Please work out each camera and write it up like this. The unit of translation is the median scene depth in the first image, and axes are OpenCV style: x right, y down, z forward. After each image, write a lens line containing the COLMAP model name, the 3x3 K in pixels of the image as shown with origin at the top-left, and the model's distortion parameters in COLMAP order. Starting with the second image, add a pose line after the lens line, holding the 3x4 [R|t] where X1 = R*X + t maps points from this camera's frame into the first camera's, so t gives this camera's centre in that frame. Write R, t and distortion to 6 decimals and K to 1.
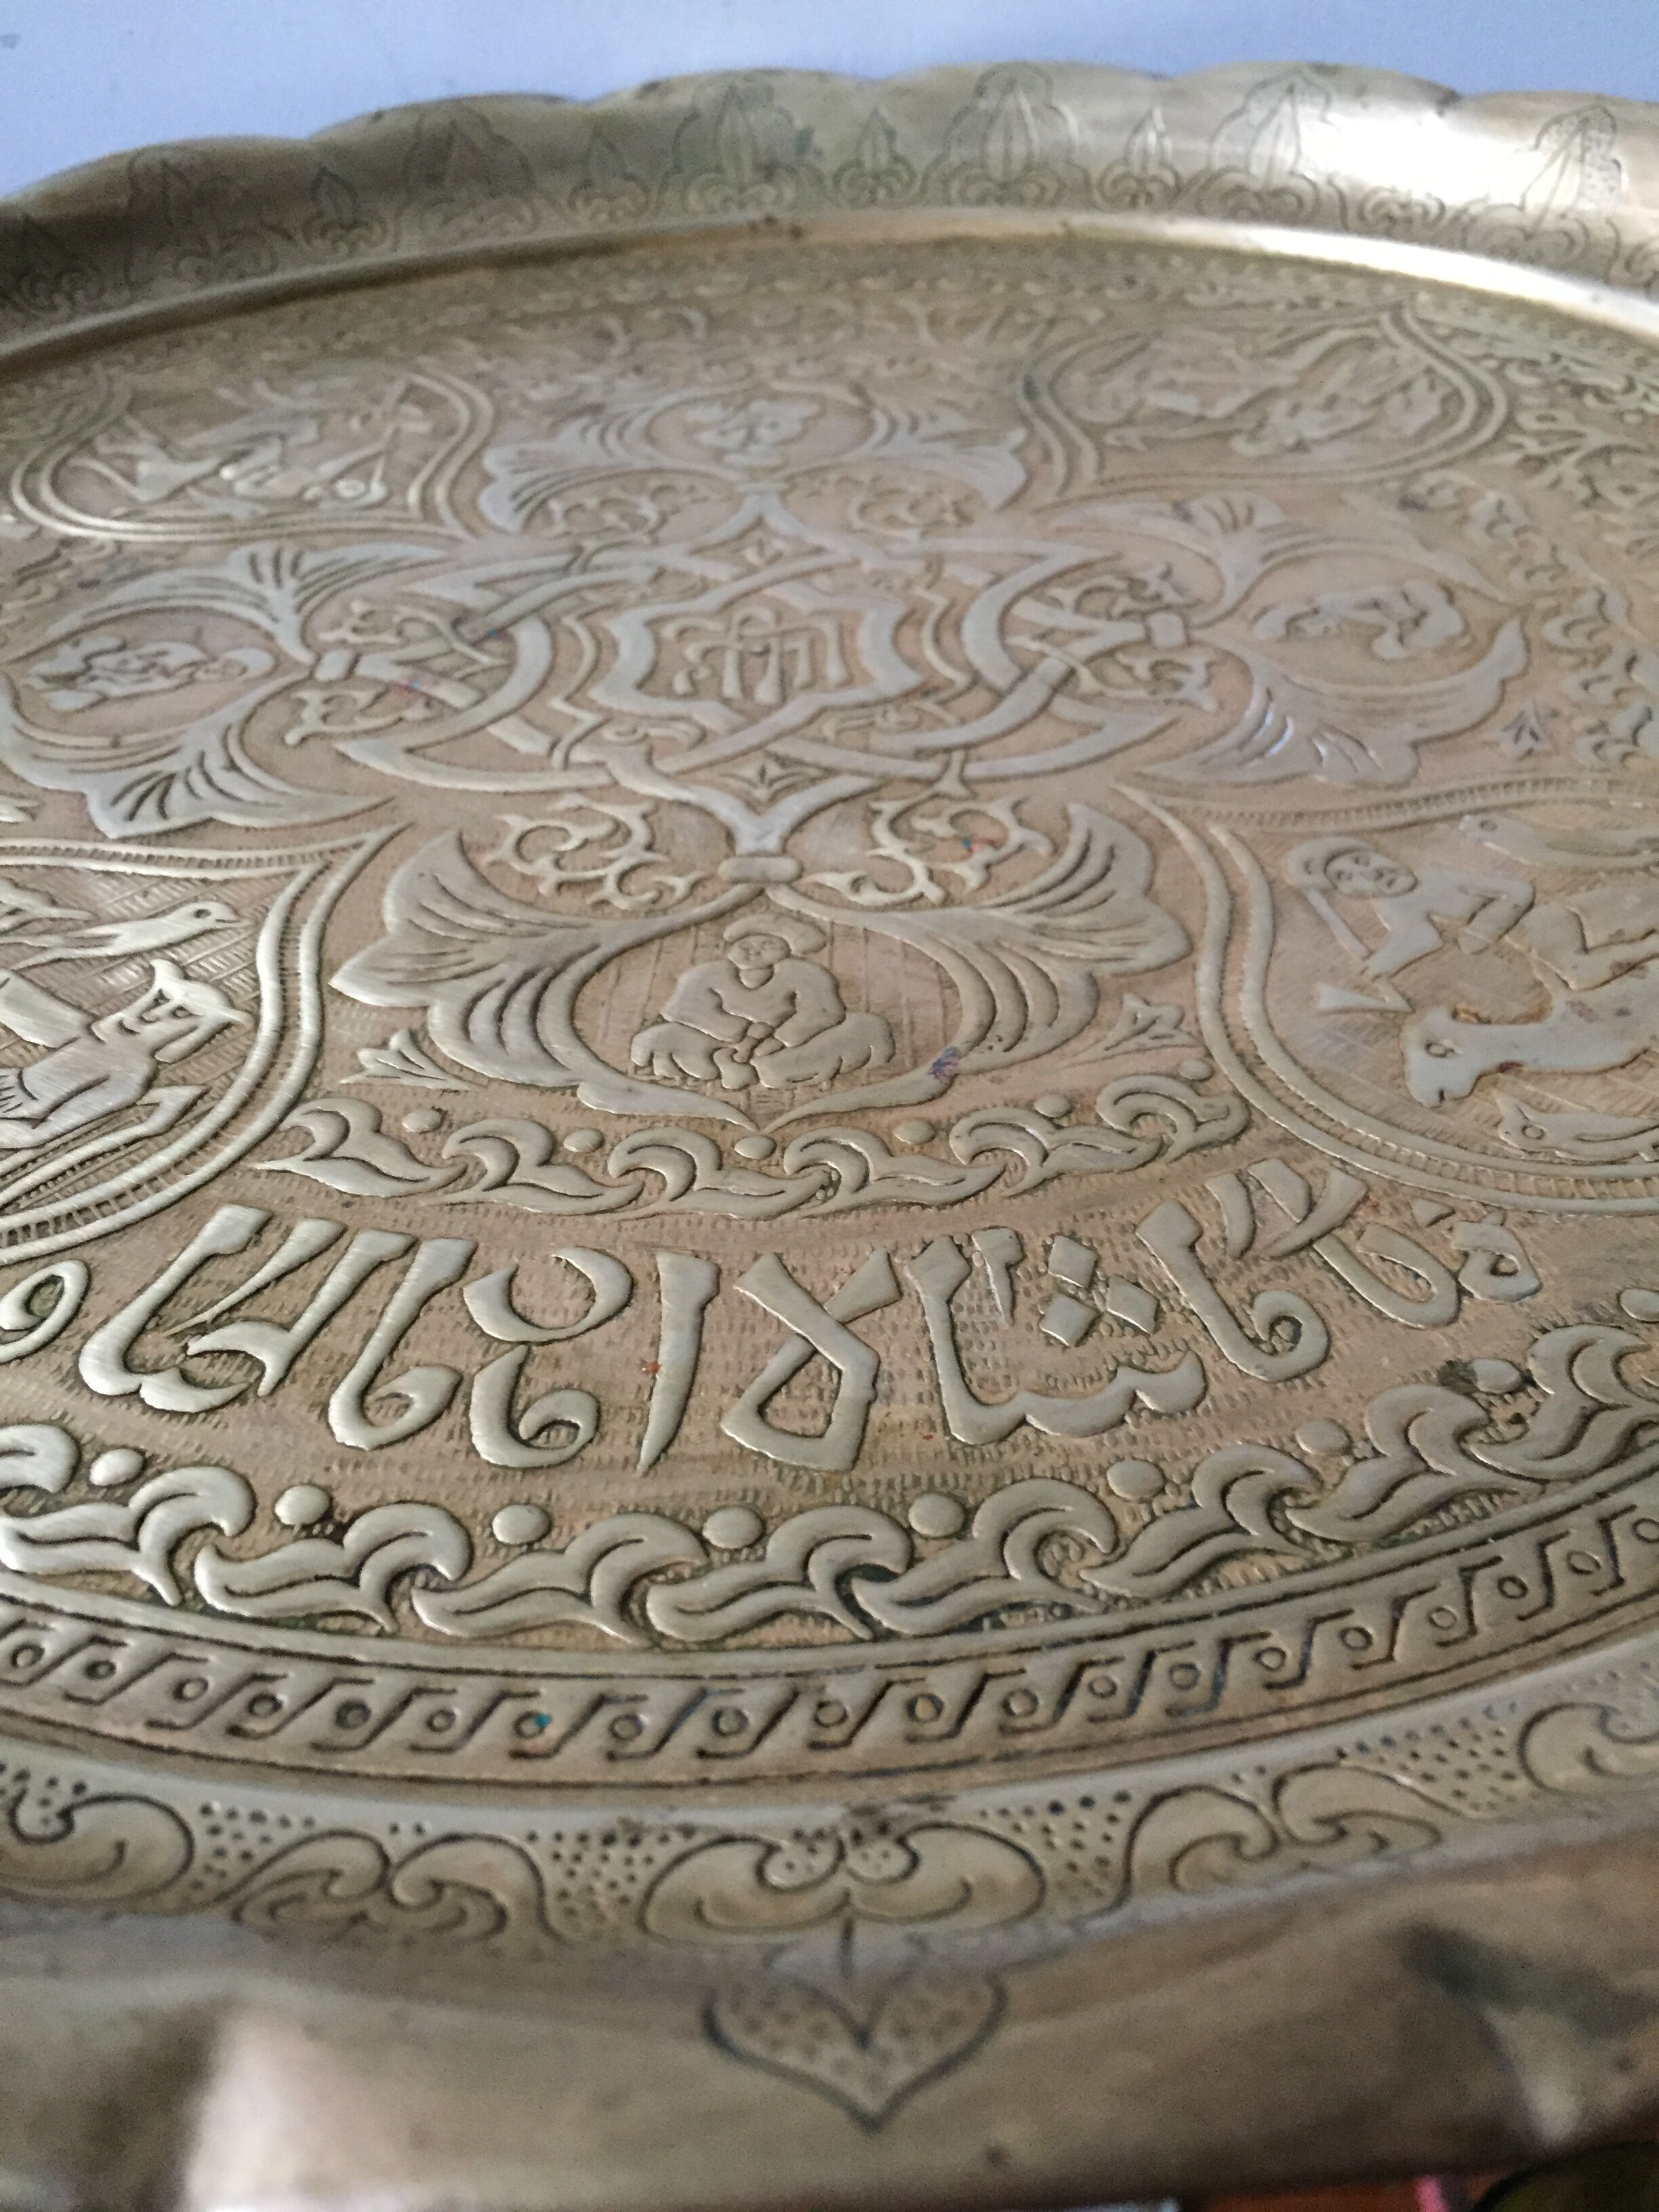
lens RADIAL K [[1878.4, 0, 829.5], [0, 1878.4, 1106.0], [0, 0, 1]] dist [-0.008369, -0.004692]
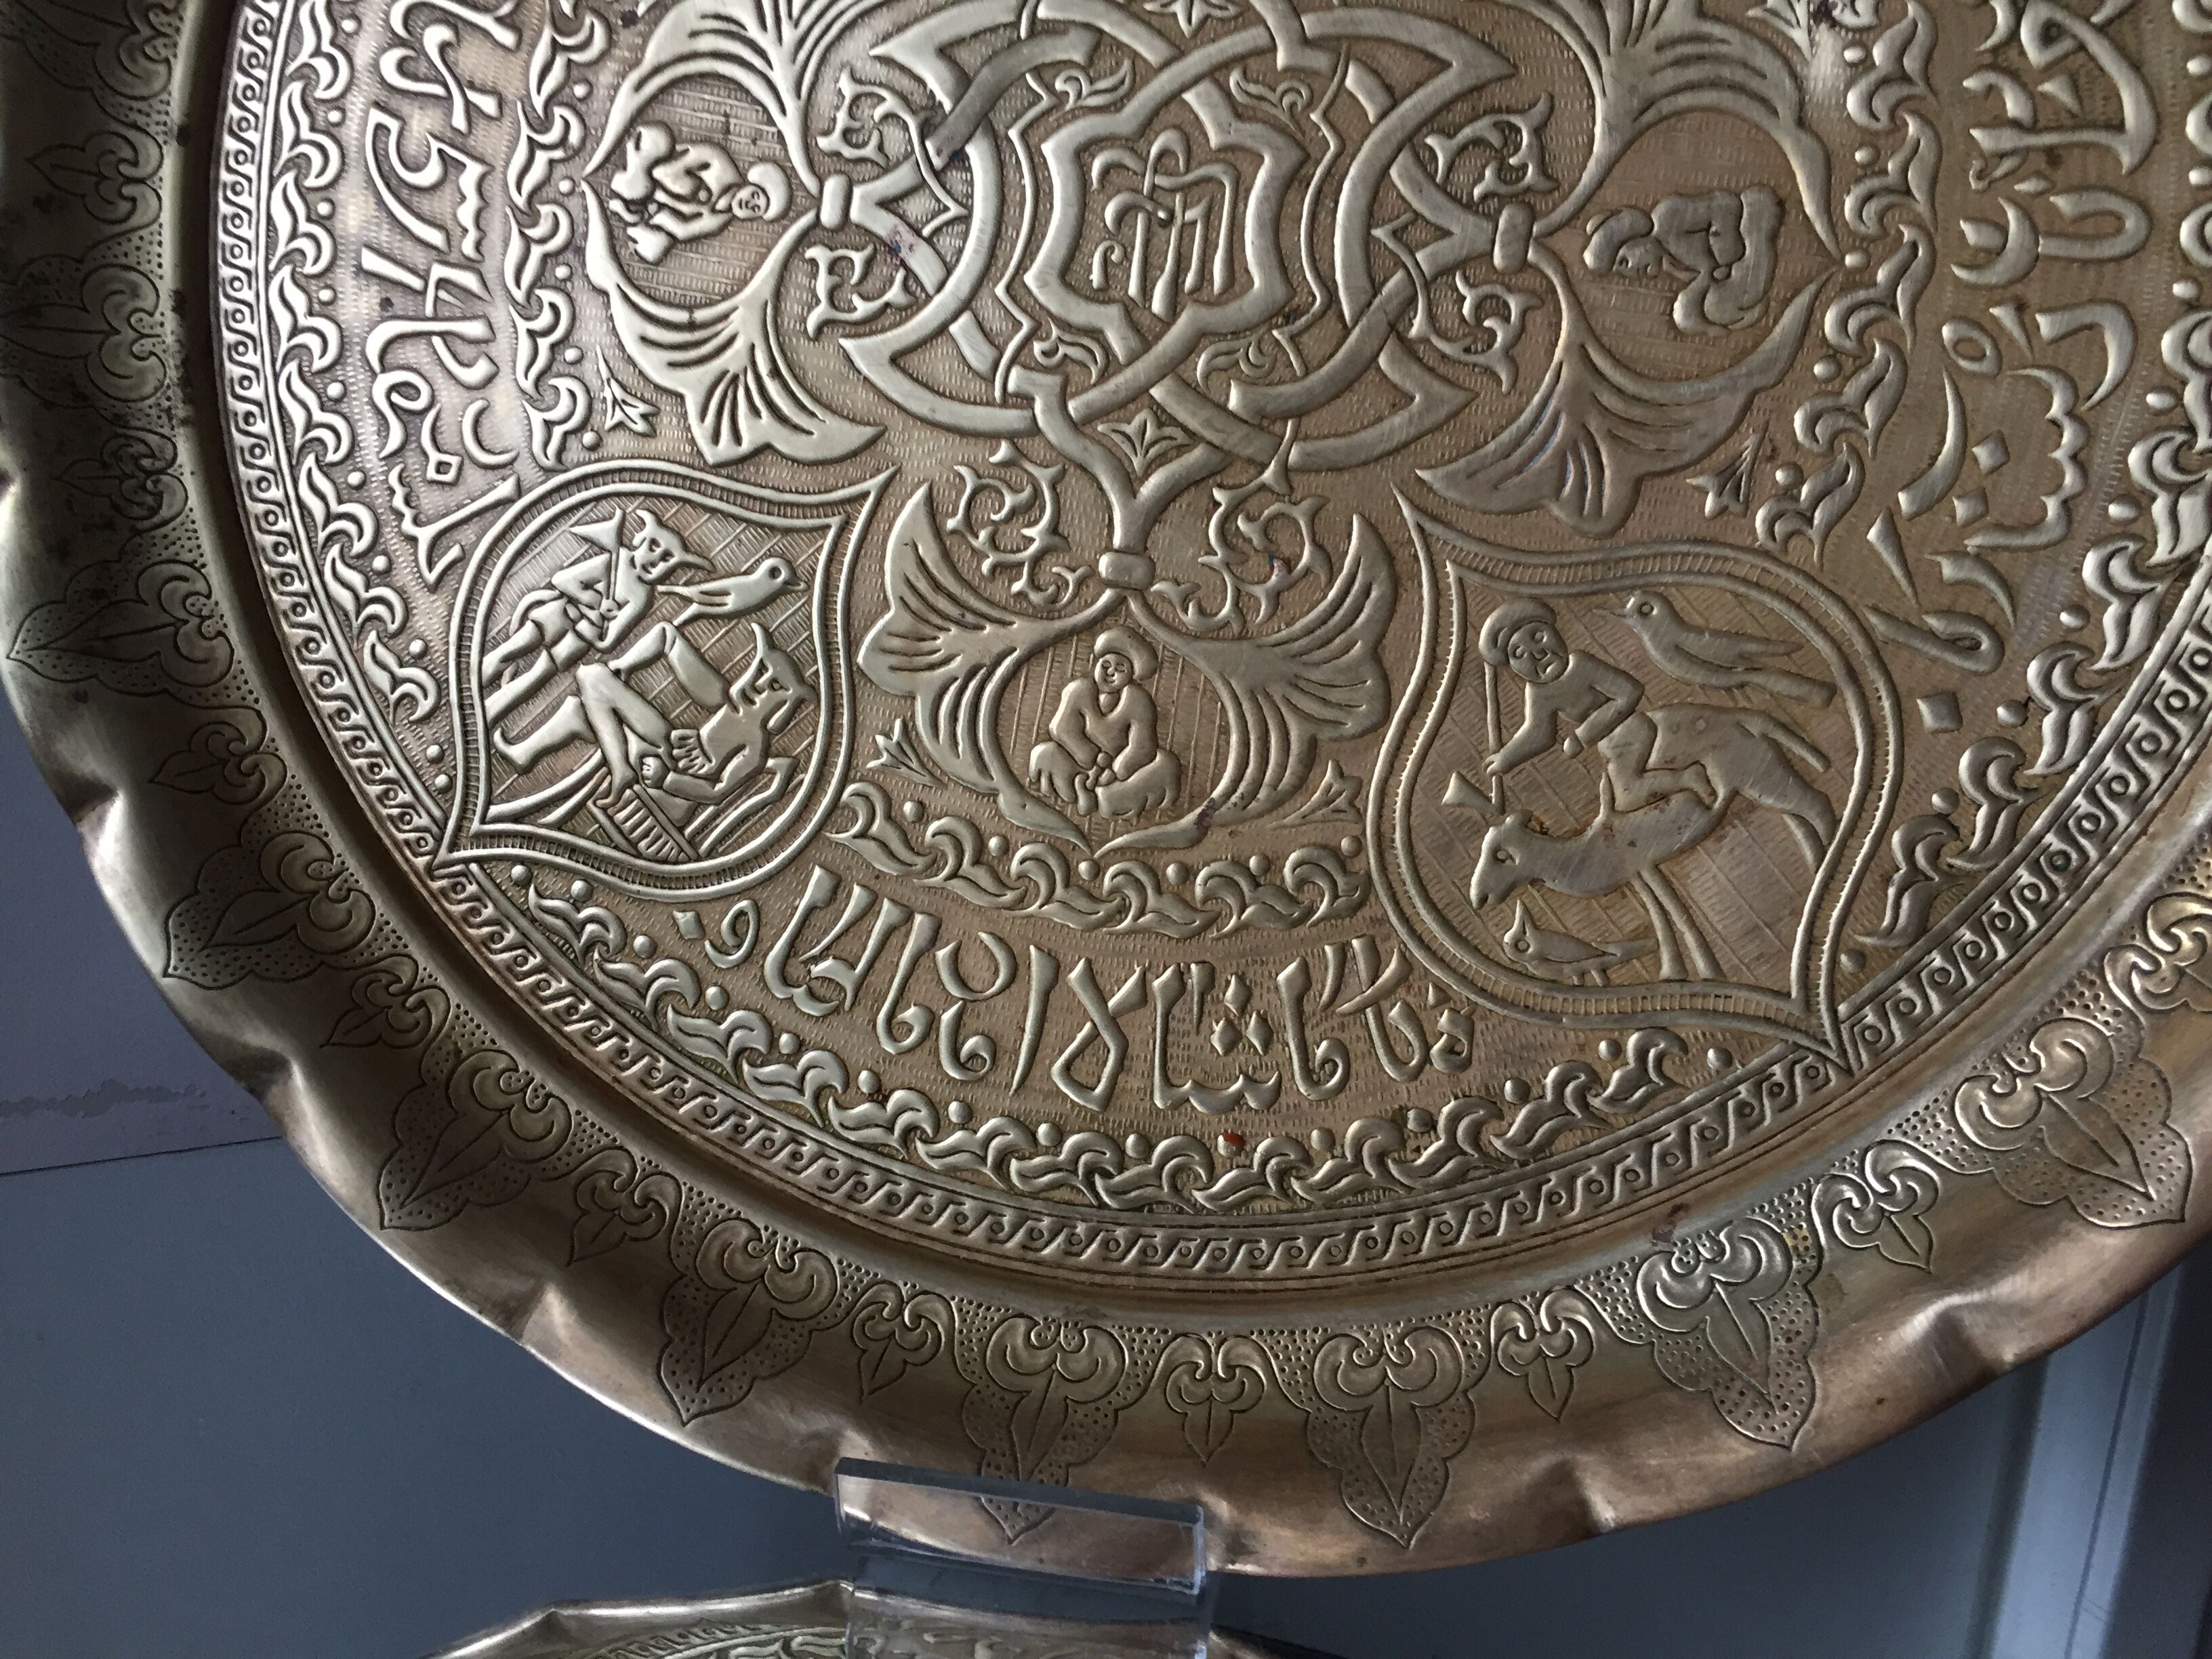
lens RADIAL K [[1878.4, 0, 1106.0], [0, 1878.4, 829.5], [0, 0, 1]] dist [-0.008369, -0.004692]
pose [[0.963188, 0.148621, -0.224012, 0.342147], [0.090822, 0.604395, 0.791491, -1.302275], [0.253024, -0.782699, 0.568648, 0.020692]]
